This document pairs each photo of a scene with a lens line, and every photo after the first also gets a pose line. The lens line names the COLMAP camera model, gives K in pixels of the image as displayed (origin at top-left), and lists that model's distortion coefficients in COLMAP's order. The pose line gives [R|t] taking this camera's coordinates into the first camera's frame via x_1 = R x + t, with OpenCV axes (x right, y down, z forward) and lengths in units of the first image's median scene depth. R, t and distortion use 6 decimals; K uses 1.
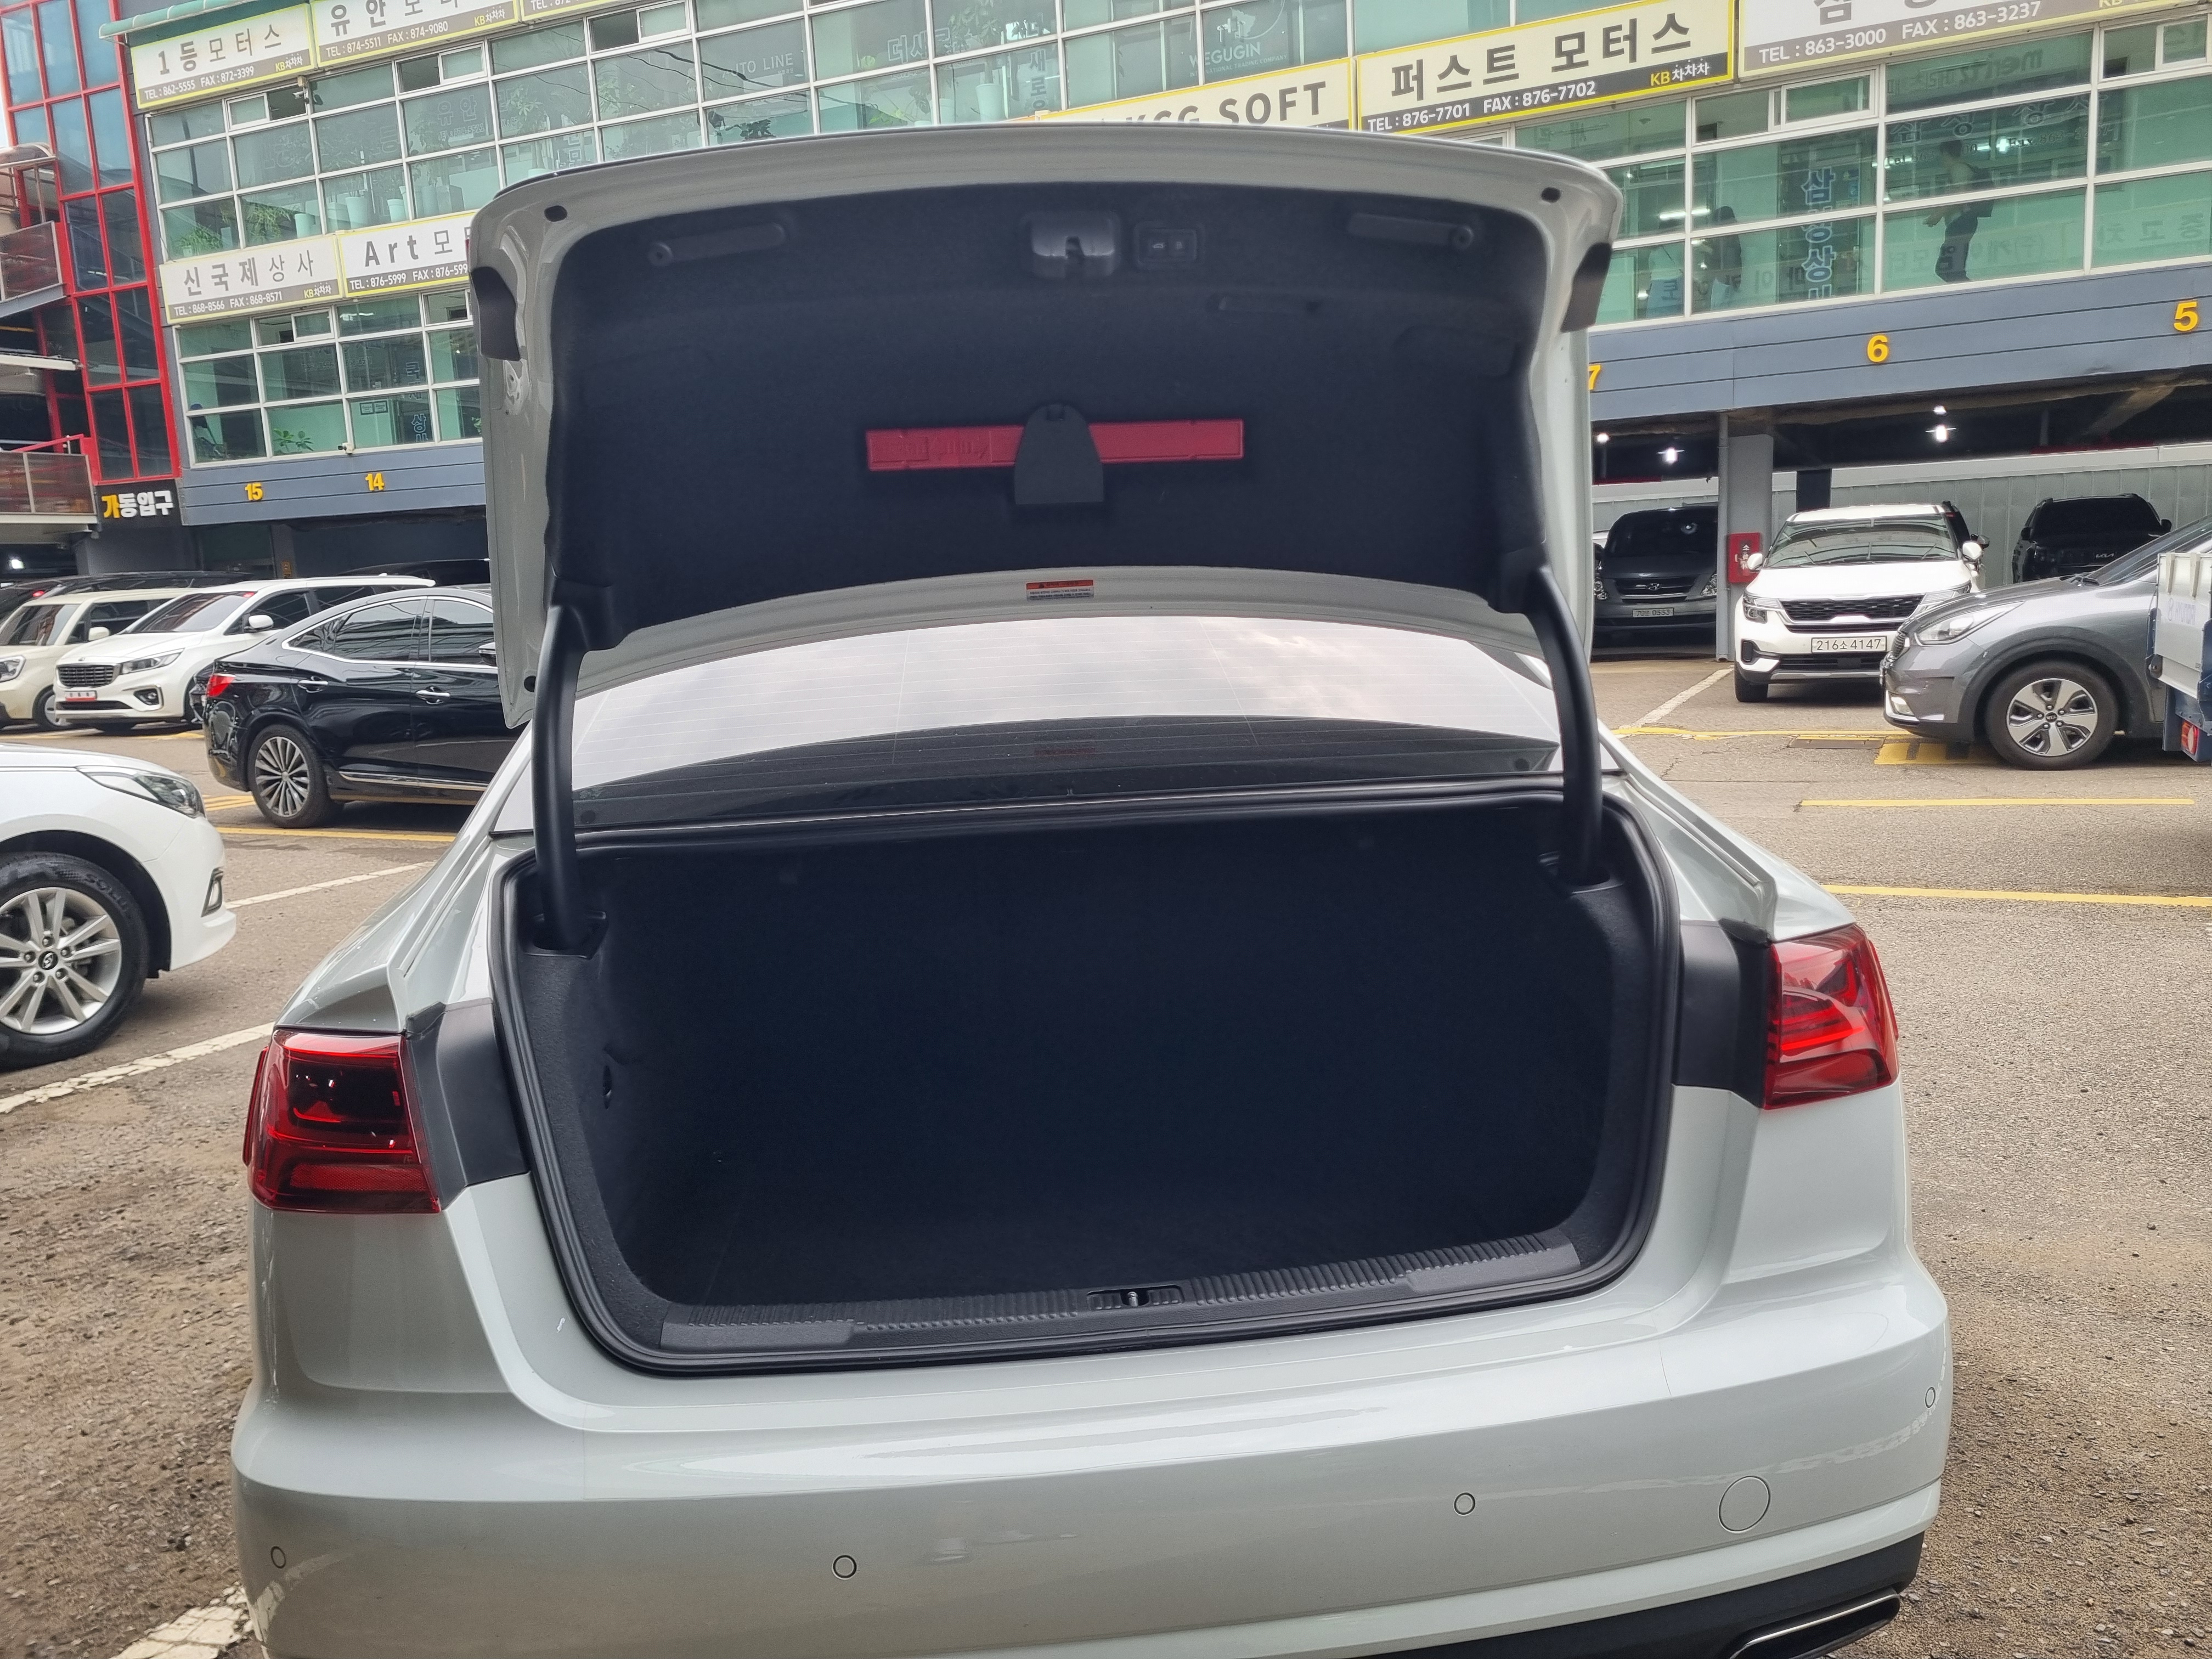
lens RADIAL K [[1684.9, 0, 1145.4], [0, 1684.9, 821.6], [0, 0, 1]] dist [0.056309, -0.048414]
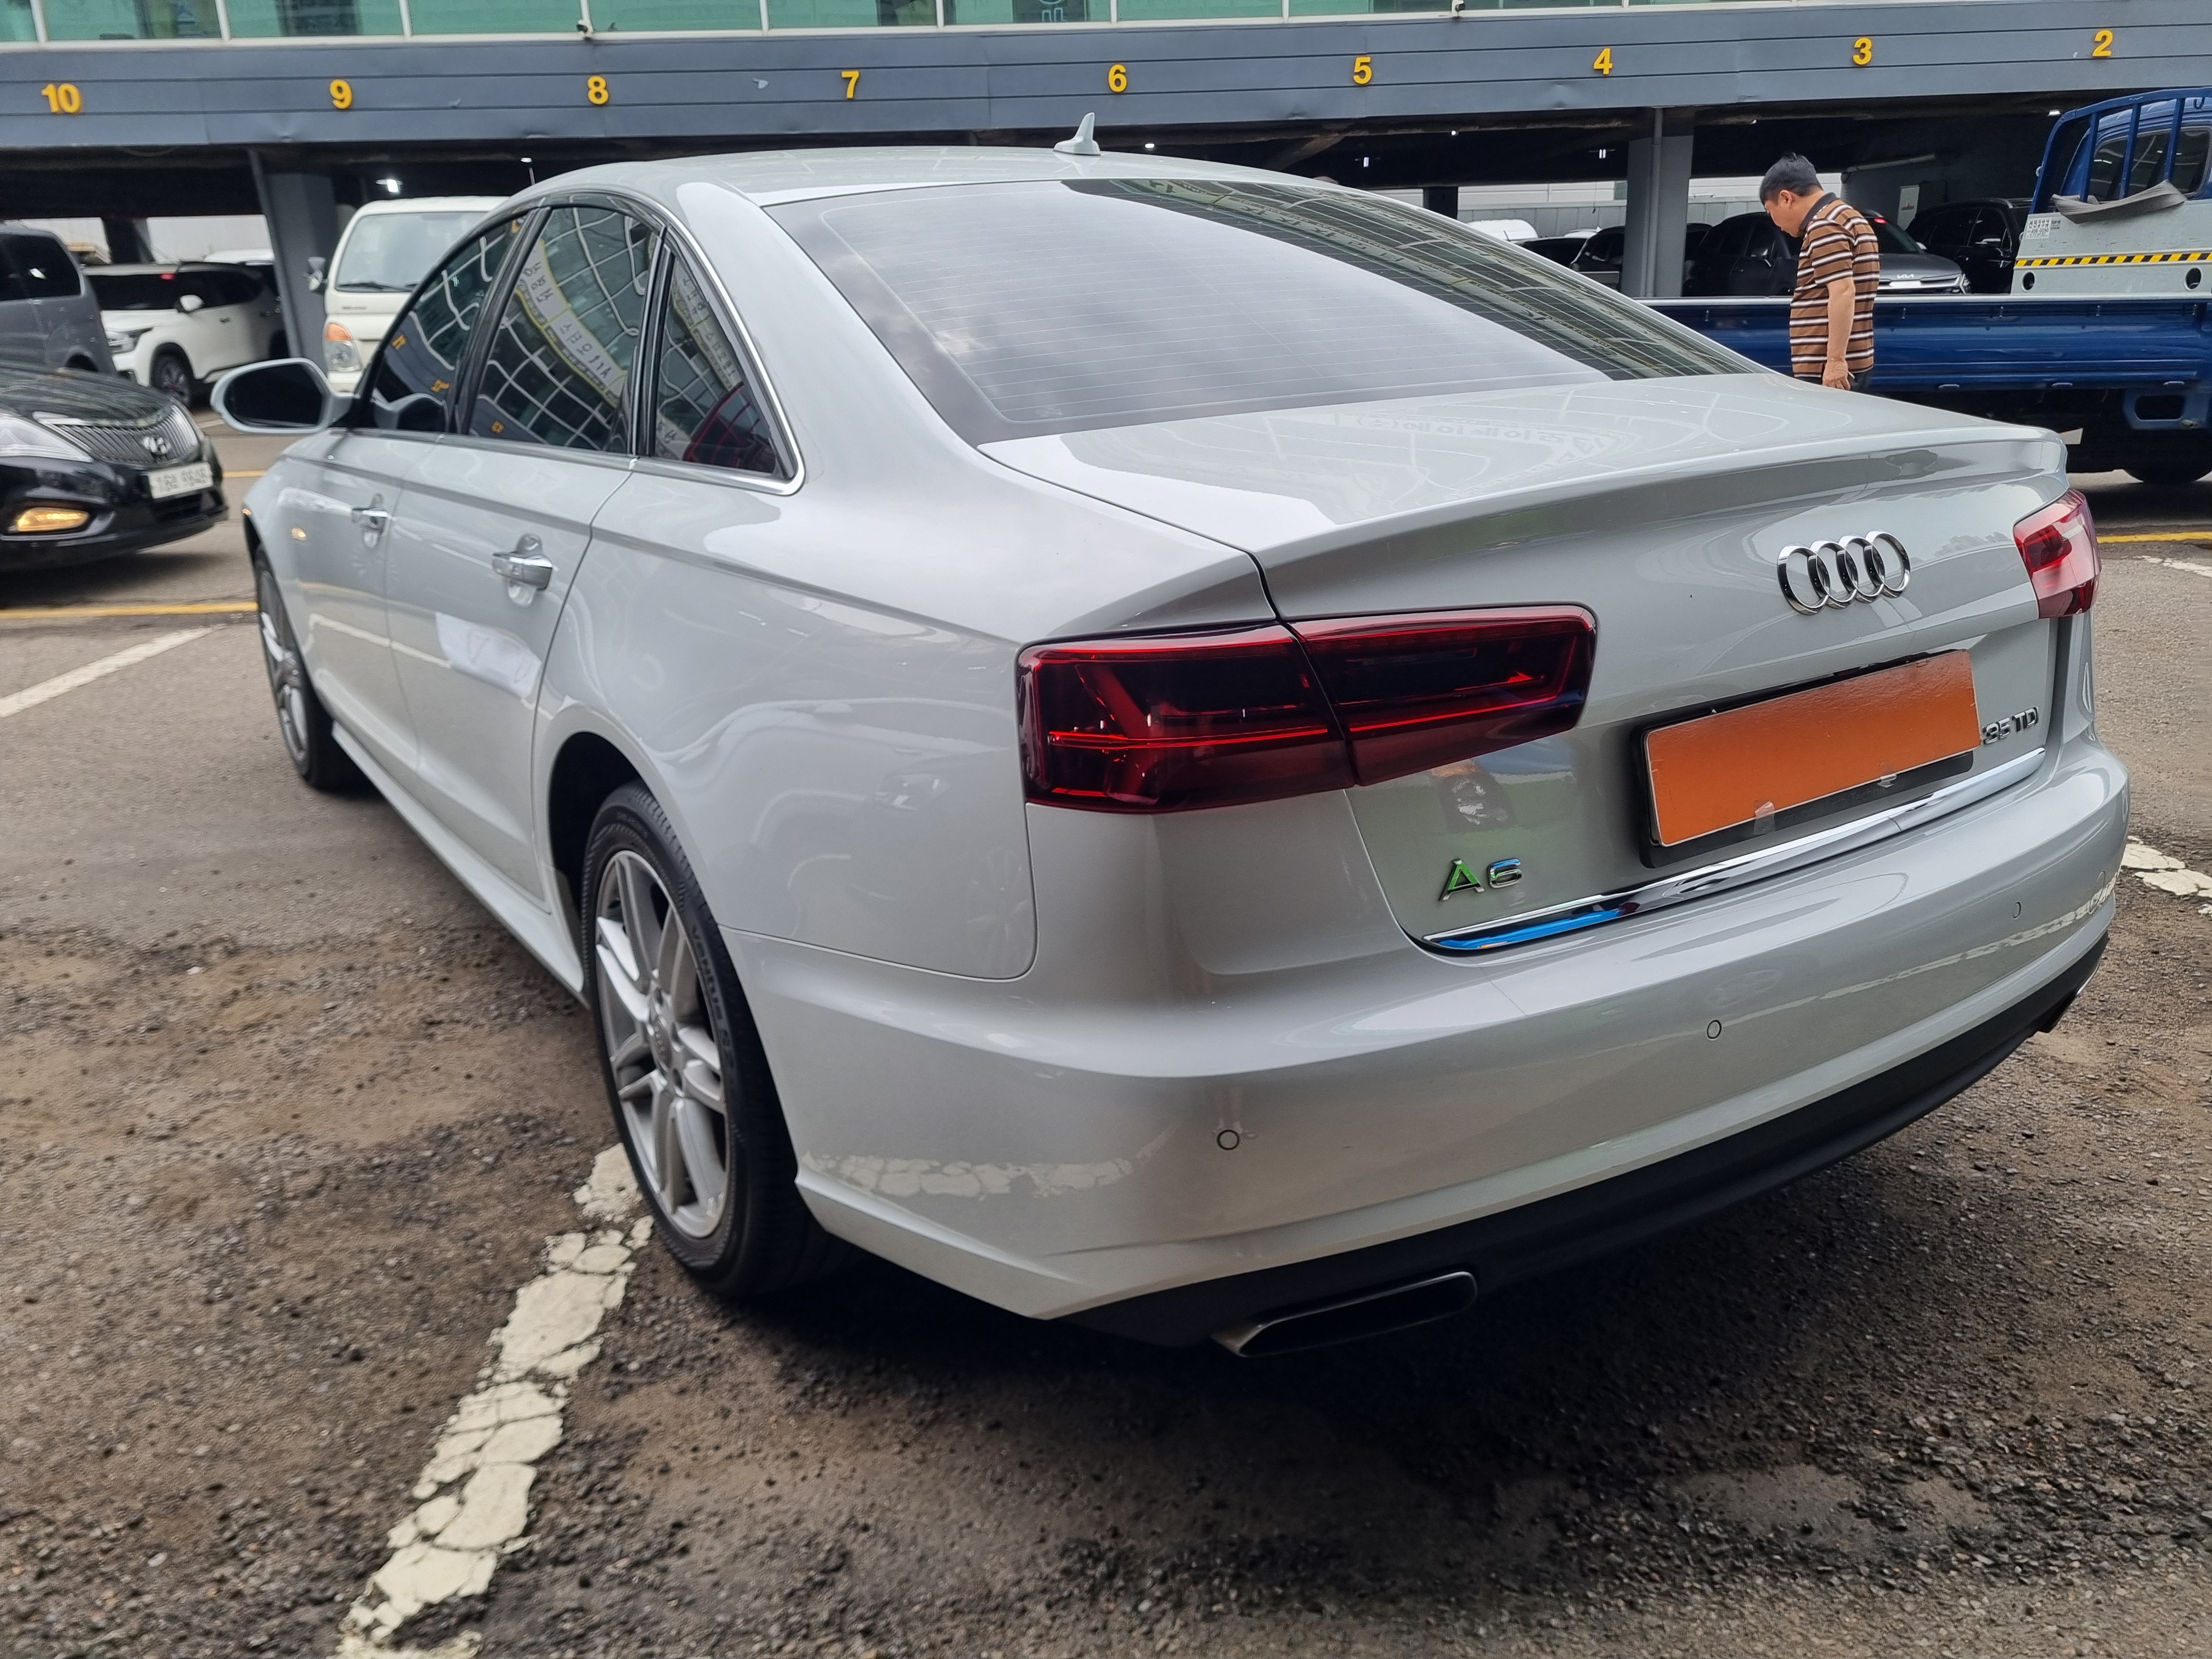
lens RADIAL K [[1695.3, 0, 1145.9], [0, 1695.3, 833.8], [0, 0, 1]] dist [0.046965, -0.040851]
pose [[0.875553, -0.127797, 0.465913, -0.186621], [0.055882, 0.984696, 0.165081, 0.015649], [-0.479880, -0.118501, 0.869295, 0.032342]]
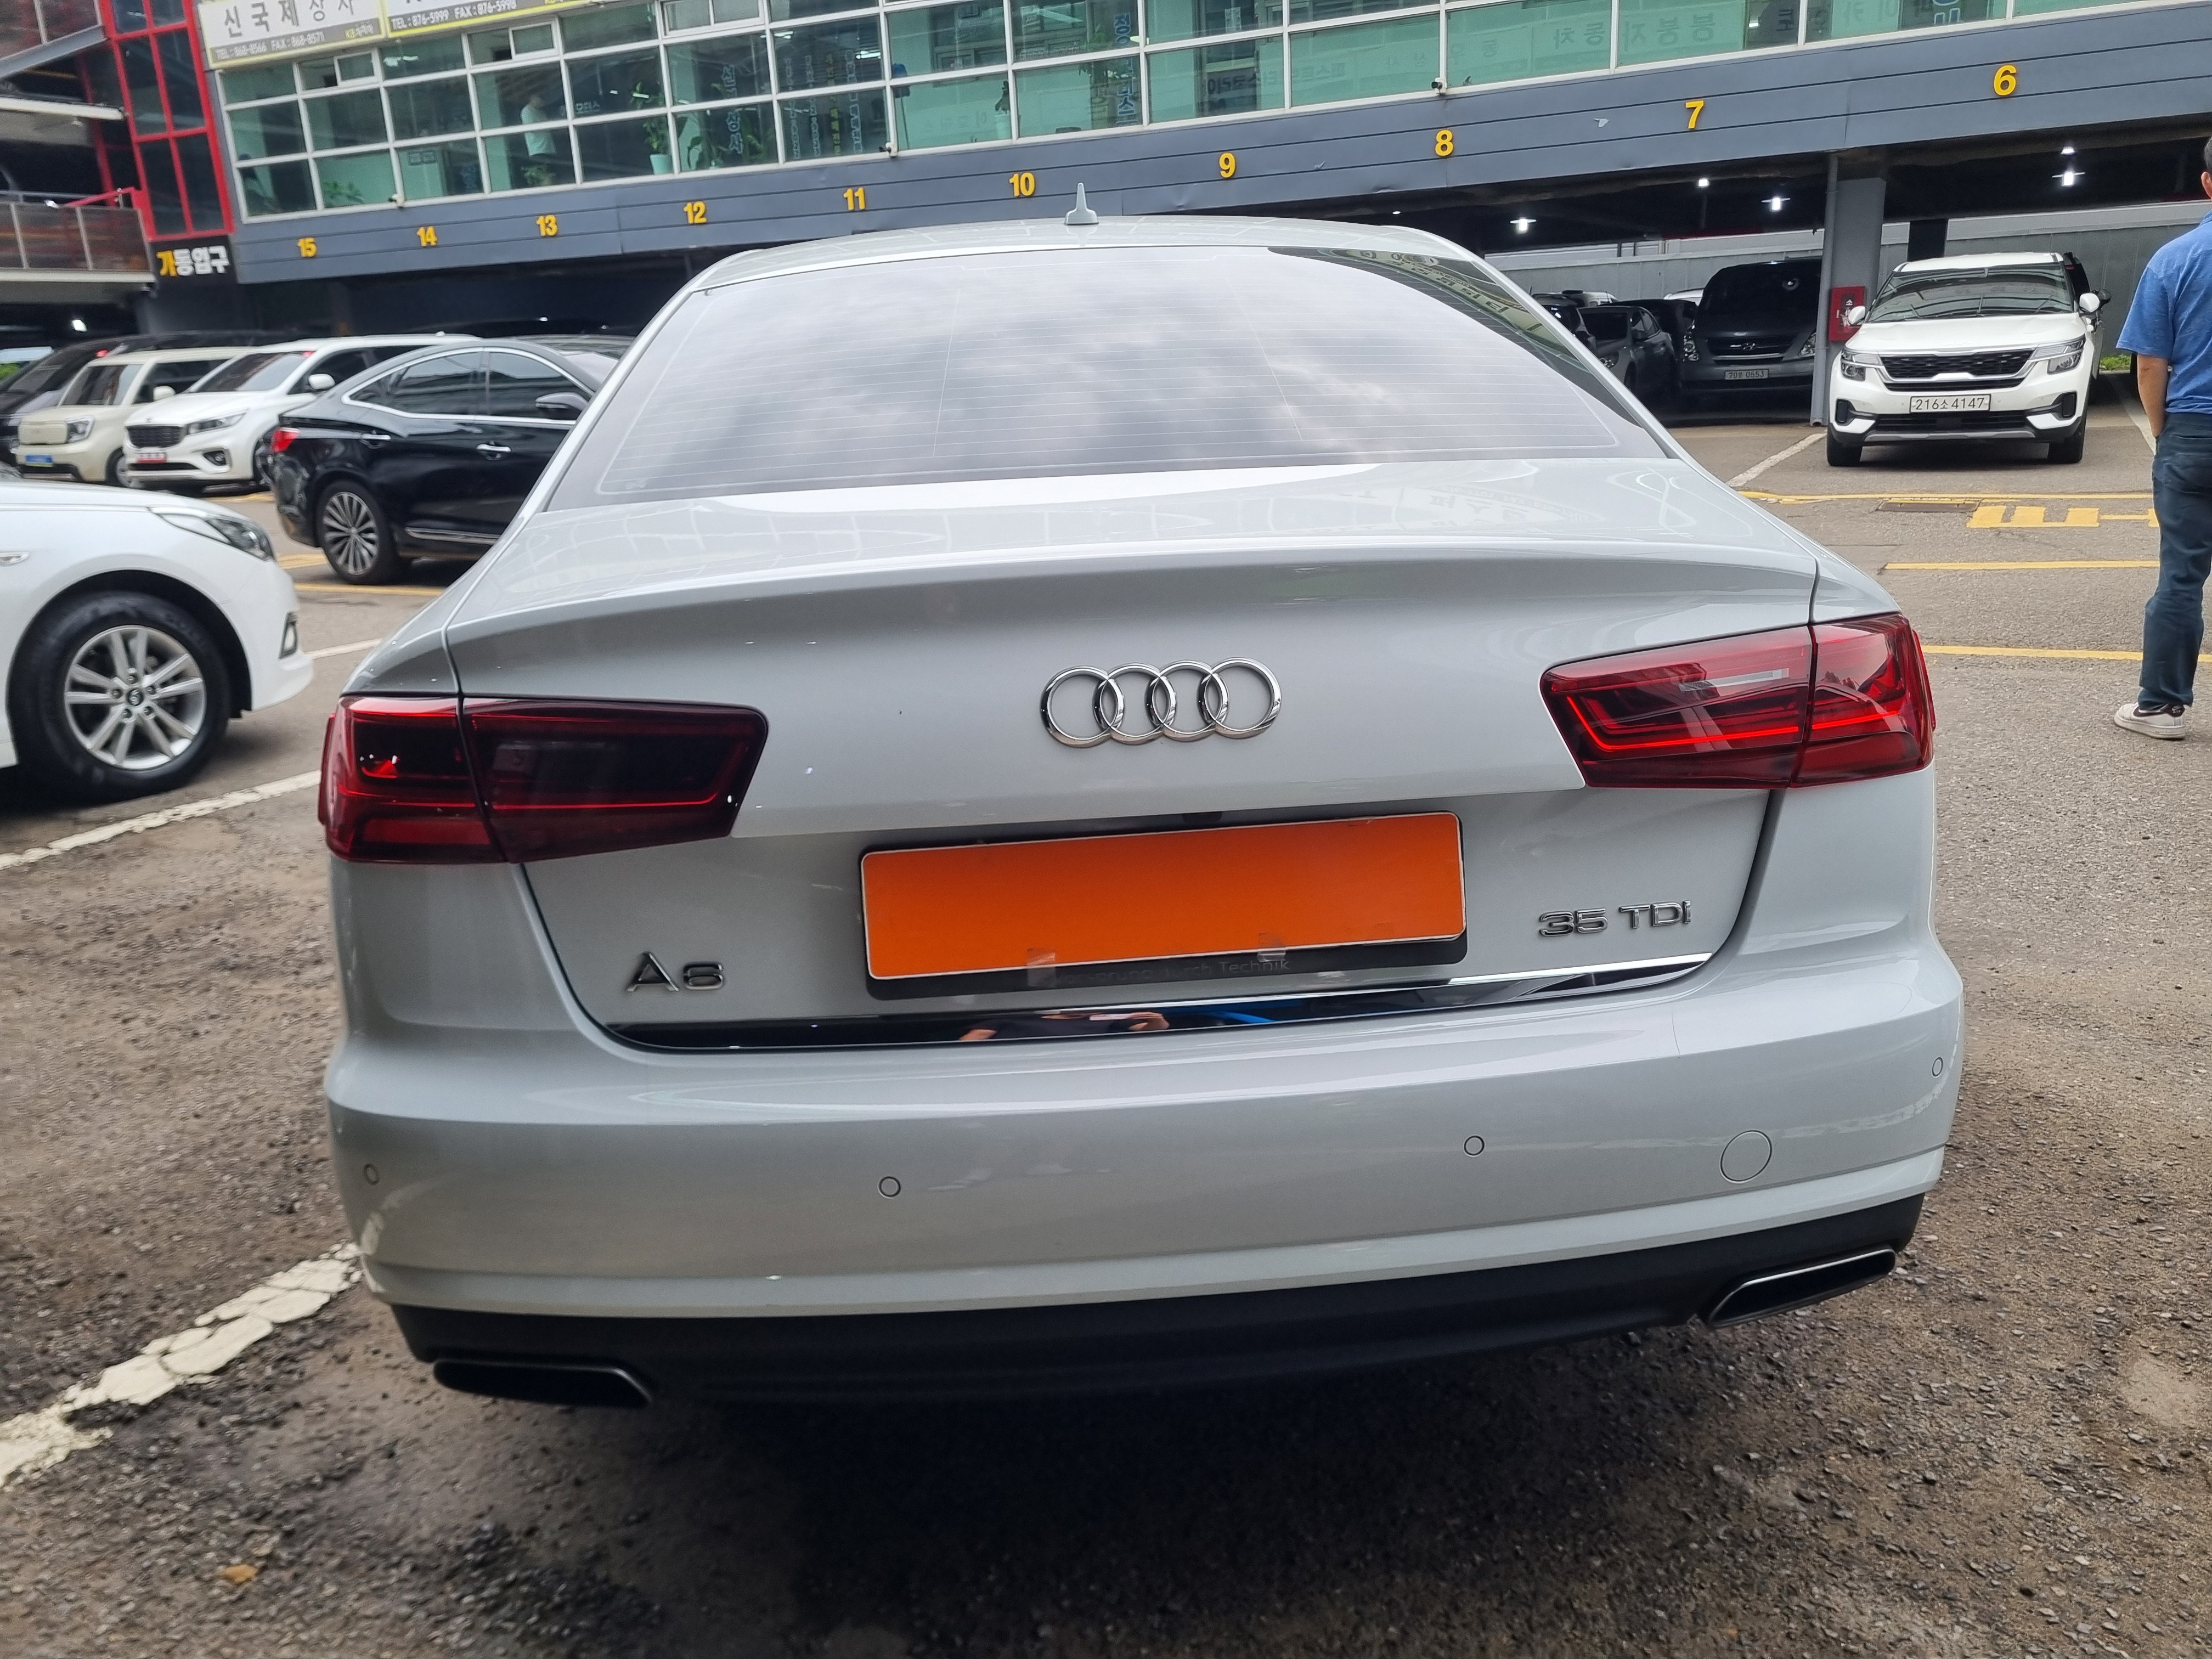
lens RADIAL K [[1695.3, 0, 1145.9], [0, 1695.3, 833.8], [0, 0, 1]] dist [0.046965, -0.040851]
pose [[0.999166, 0.011646, -0.039147, 0.004394], [-0.006296, 0.990945, 0.134119, 0.012961], [0.040355, -0.133760, 0.990192, -0.004466]]
